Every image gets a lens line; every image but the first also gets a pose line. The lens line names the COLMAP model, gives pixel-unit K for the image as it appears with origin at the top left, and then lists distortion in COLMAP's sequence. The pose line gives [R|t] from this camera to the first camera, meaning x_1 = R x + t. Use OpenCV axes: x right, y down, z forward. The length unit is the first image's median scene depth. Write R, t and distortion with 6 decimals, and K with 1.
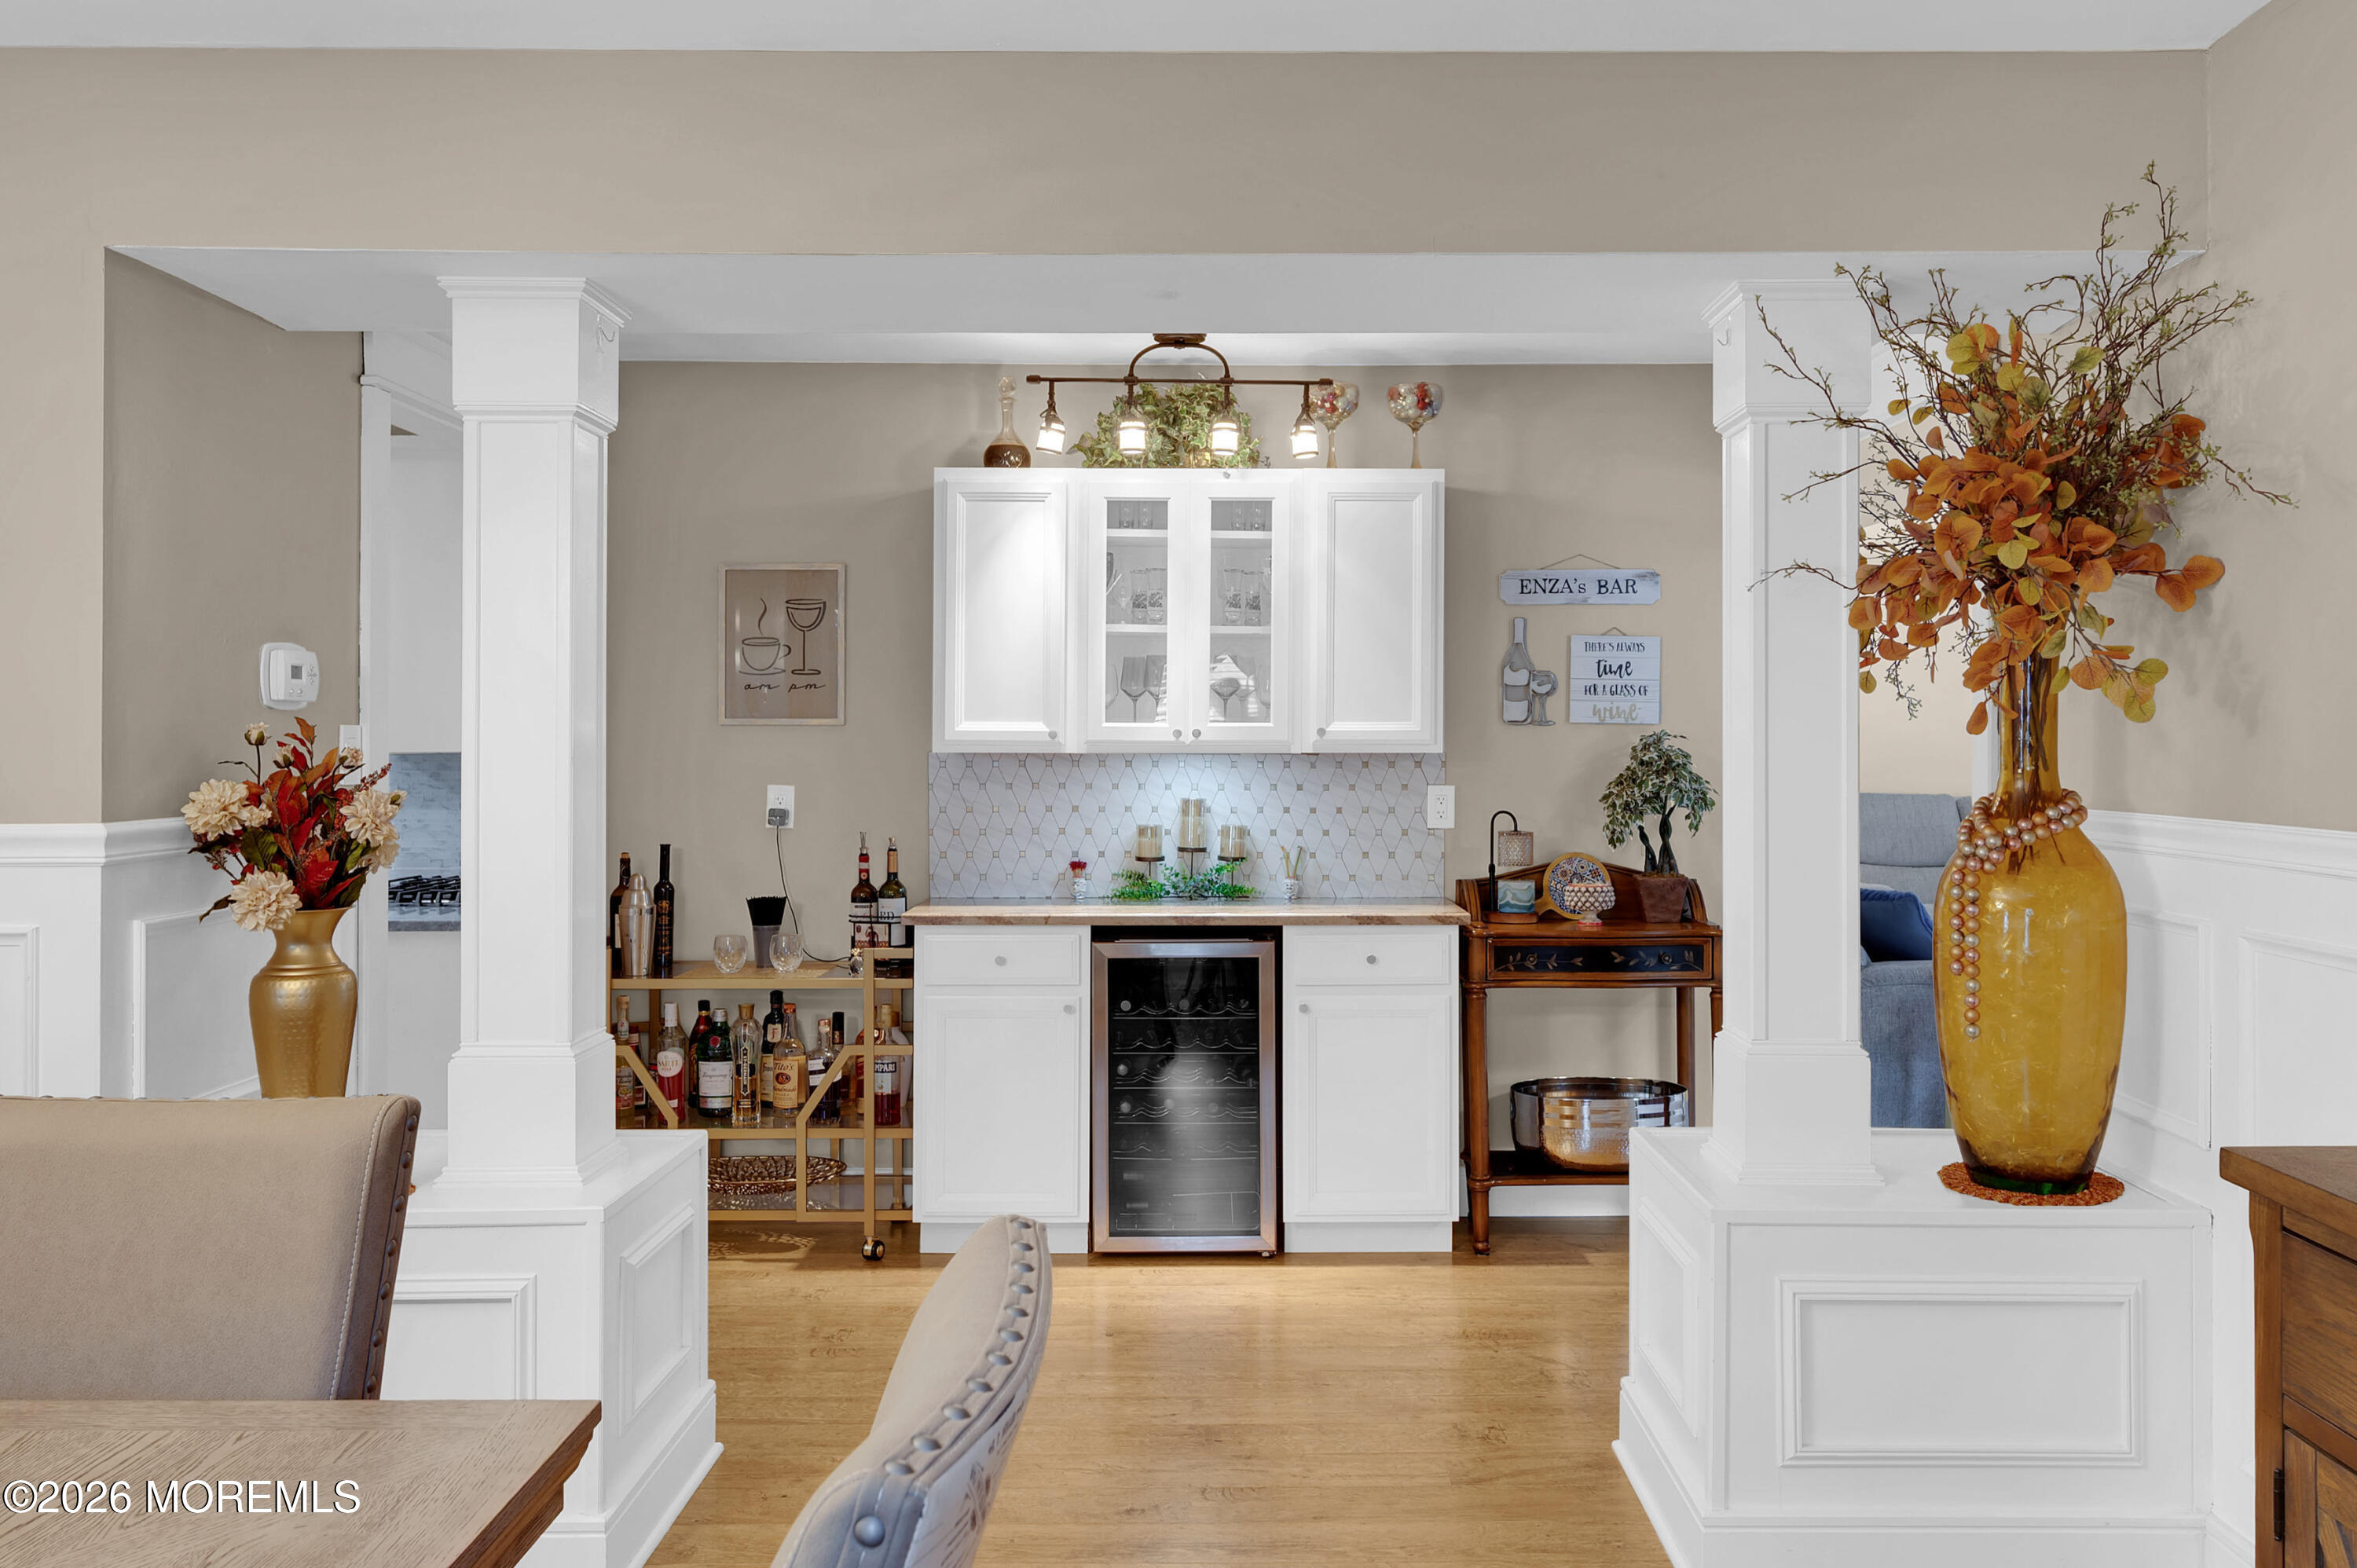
lens RADIAL K [[1838.9, 0, 1180.7], [0, 1838.9, 729.1], [0, 0, 1]] dist [-0.008869, -0.003595]
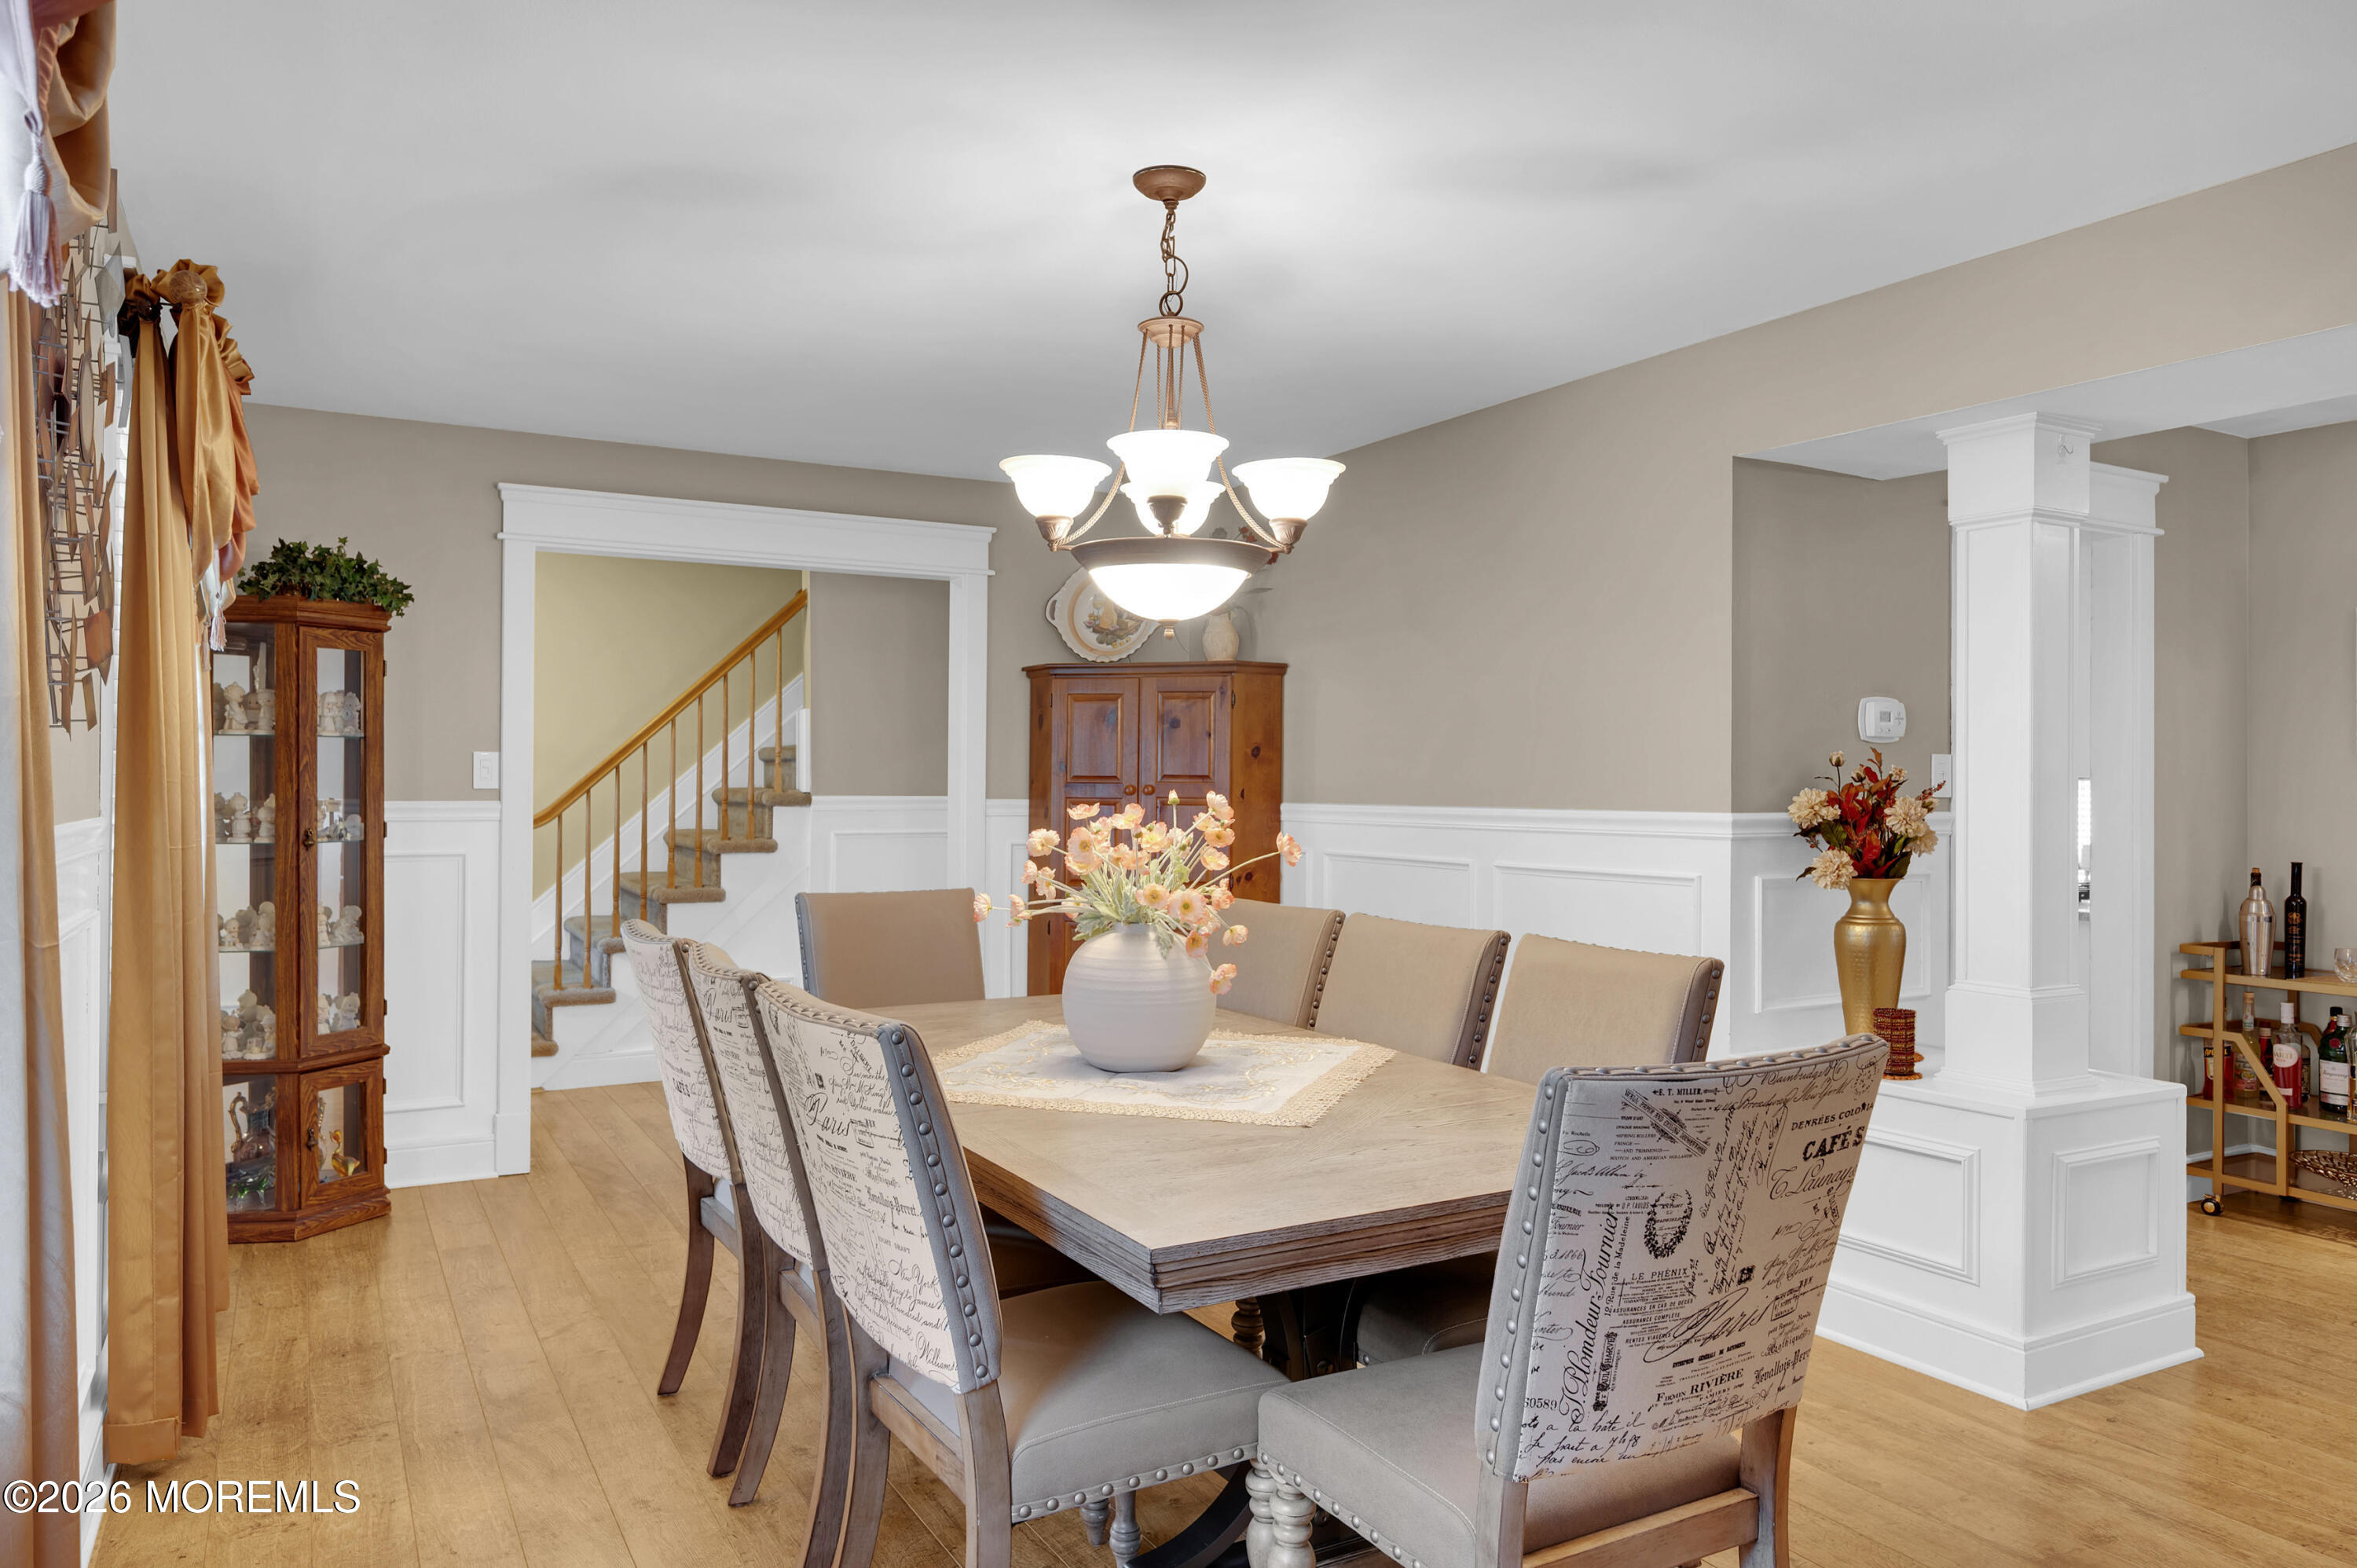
lens RADIAL K [[1568.2, 0, 1176.3], [0, 1568.2, 775.5], [0, 0, 1]] dist [-0.000464, -0.000795]
pose [[0.470693, 0.001221, -0.882296, 0.252508], [-0.002603, 0.999997, -0.000005, 0.012196], [0.882293, 0.002299, 0.470694, -0.051996]]
